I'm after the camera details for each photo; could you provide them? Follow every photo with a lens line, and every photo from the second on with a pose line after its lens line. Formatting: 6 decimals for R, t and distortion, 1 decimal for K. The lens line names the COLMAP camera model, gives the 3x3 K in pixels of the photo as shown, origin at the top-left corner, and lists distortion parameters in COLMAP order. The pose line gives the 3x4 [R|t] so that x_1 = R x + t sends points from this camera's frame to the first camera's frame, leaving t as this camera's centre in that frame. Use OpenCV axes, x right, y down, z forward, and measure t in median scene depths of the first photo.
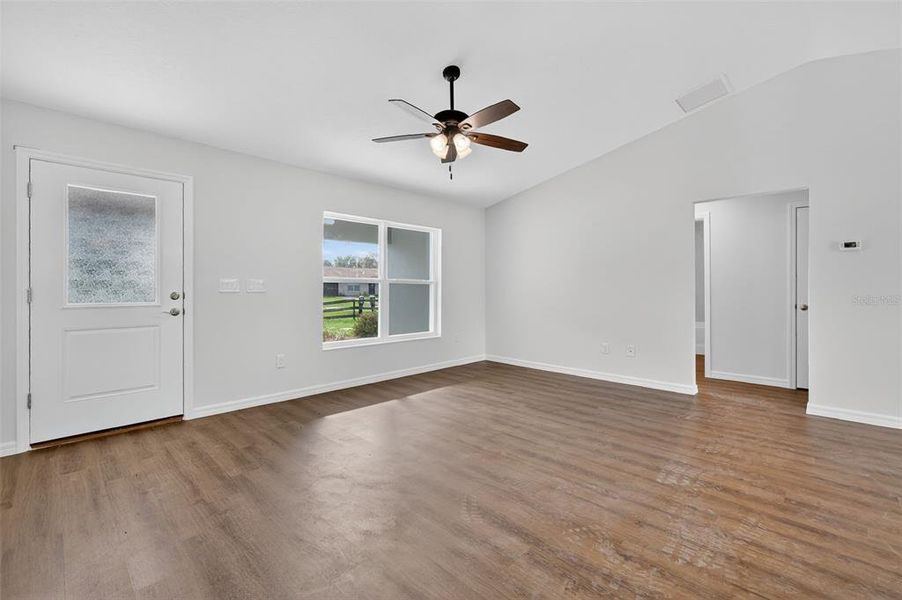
lens RADIAL K [[396.0, 0, 448.6], [0, 396.0, 291.5], [0, 0, 1]] dist [-0.001062, -0.000372]
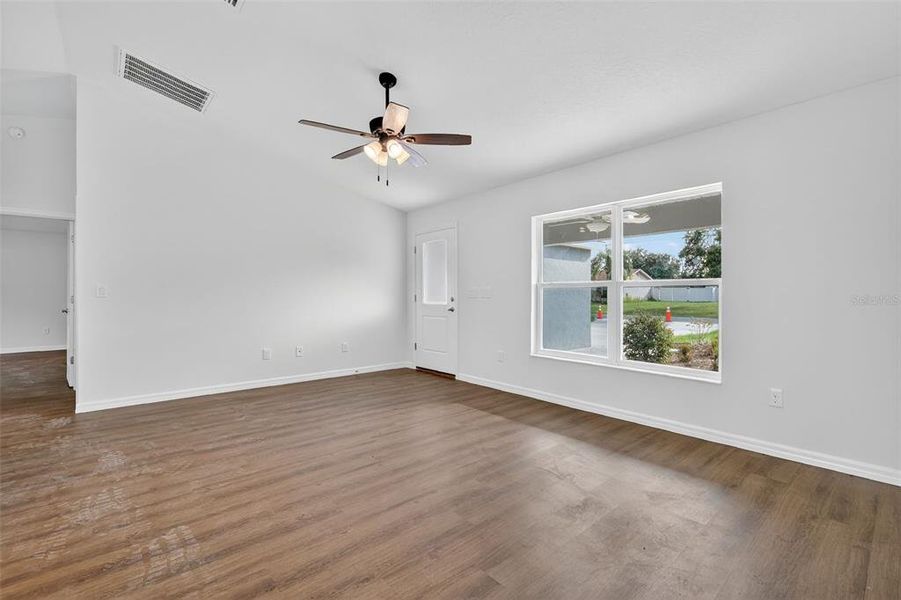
lens RADIAL K [[394.1, 0, 448.1], [0, 394.1, 297.1], [0, 0, 1]] dist [-0.003990, 0.001720]
pose [[-0.083004, 0.003261, -0.996544, 1.198128], [-0.001692, 0.999993, 0.003413, -0.002138], [0.996548, 0.001970, -0.082998, 1.492329]]
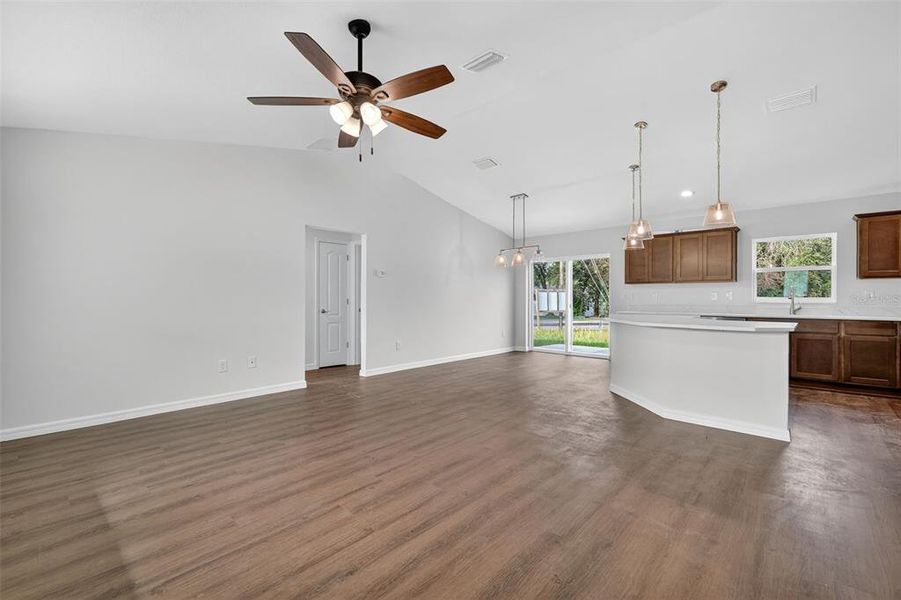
lens RADIAL K [[394.1, 0, 460.2], [0, 394.1, 303.0], [0, 0, 1]] dist [-0.003990, 0.001720]
pose [[-0.056375, -0.014209, 0.998309, -0.969341], [0.005369, 0.999880, 0.014534, -0.009187], [-0.998395, 0.006180, -0.056292, 1.014307]]
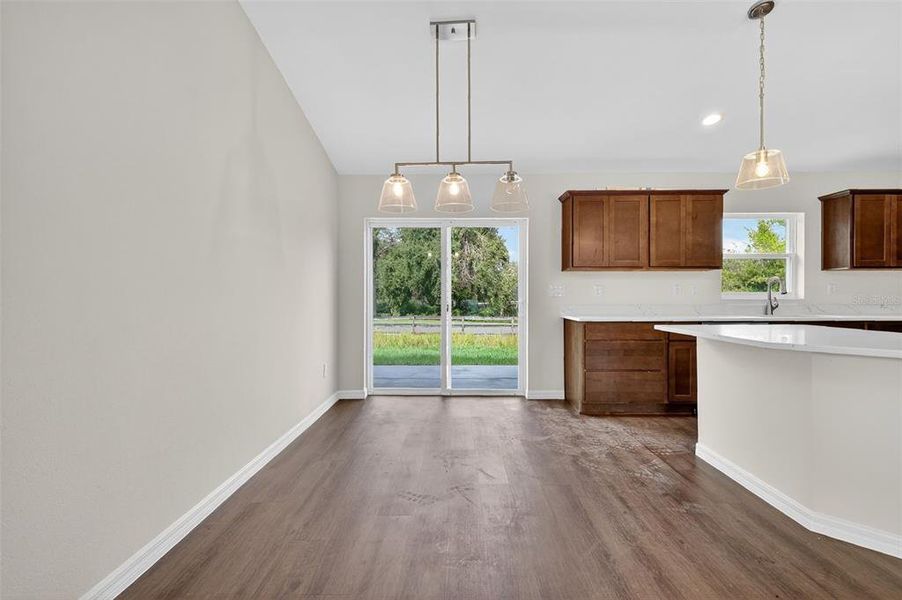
lens RADIAL K [[394.6, 0, 449.7], [0, 394.6, 297.1], [0, 0, 1]] dist [-0.003990, 0.001720]
pose [[-0.694789, -0.005602, 0.719192, 0.828055], [0.002252, 0.999948, 0.009965, 0.001026], [-0.719210, 0.008543, -0.694740, 1.181819]]
